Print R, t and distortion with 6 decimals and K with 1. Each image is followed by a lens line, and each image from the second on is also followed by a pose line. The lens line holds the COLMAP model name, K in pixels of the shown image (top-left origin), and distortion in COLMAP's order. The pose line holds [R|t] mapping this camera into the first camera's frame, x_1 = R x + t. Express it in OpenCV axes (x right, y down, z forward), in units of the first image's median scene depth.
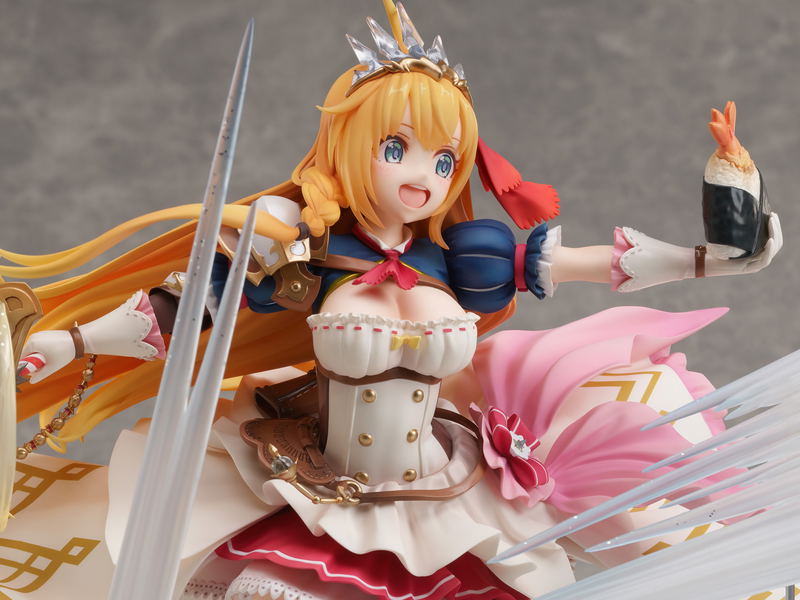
lens RADIAL K [[2718.2, 0, 400.0], [0, 2718.2, 300.0], [0, 0, 1]] dist [0.020692, 0.000354]
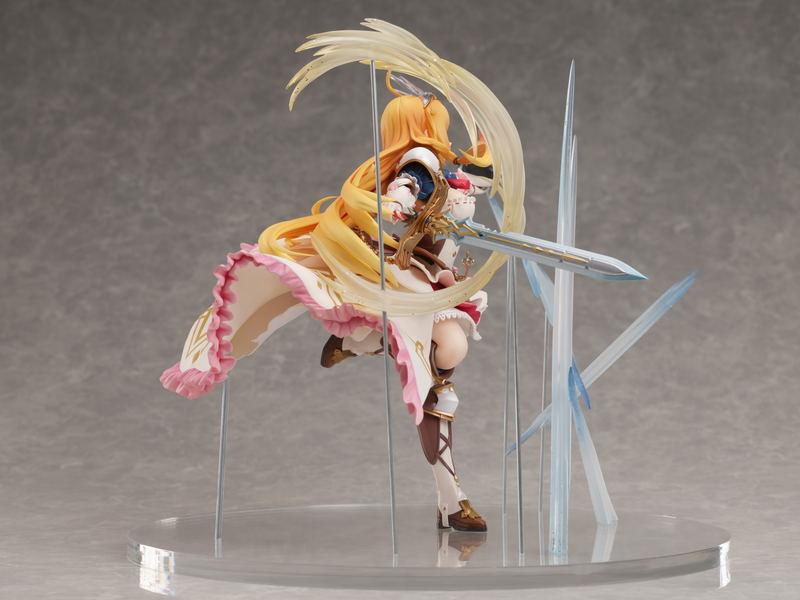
lens RADIAL K [[2567.5, 0, 374.9], [0, 2567.5, 285.3], [0, 0, 1]] dist [0.049074, -0.672029]
pose [[0.999695, 0.002262, -0.024575, -0.008749], [-0.006737, 0.982980, -0.183590, 0.393267], [0.023742, 0.183700, 0.982696, -1.197821]]
